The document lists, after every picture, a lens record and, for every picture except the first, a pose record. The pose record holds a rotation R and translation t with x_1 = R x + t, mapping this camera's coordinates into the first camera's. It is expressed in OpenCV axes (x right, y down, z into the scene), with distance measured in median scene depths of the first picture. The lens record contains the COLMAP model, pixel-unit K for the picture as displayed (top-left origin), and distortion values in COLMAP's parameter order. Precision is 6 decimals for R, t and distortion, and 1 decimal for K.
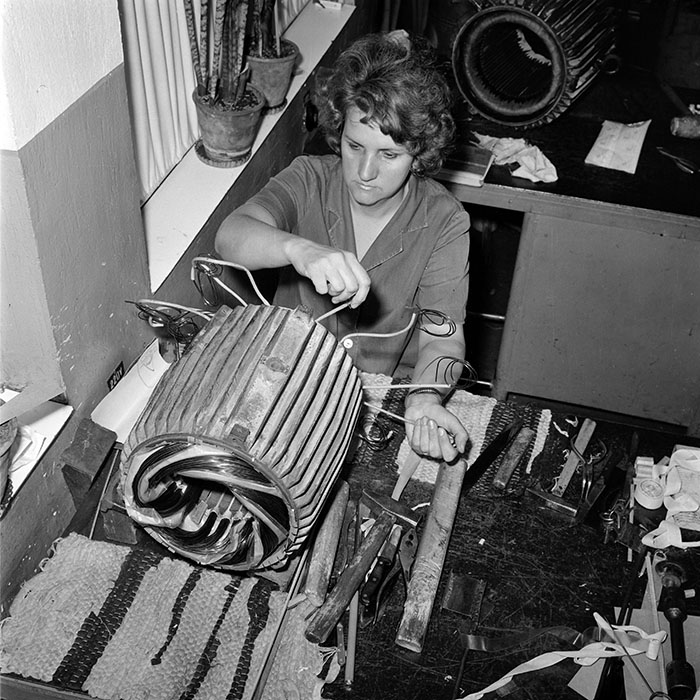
lens RADIAL K [[1050.9, 0, 350.0], [0, 1050.9, 350.0], [0, 0, 1]] dist [0.133064, -0.151182]
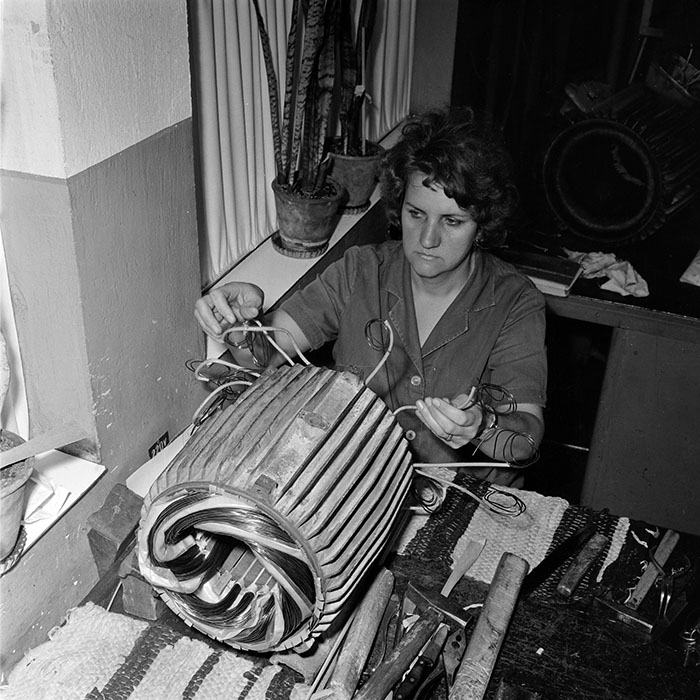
lens RADIAL K [[1050.9, 0, 350.0], [0, 1050.9, 350.0], [0, 0, 1]] dist [0.133064, -0.151182]
pose [[0.993664, 0.055416, -0.097779, 0.040277], [-0.069752, 0.986238, -0.149895, 0.077630], [0.088127, 0.155765, 0.983855, 0.078103]]
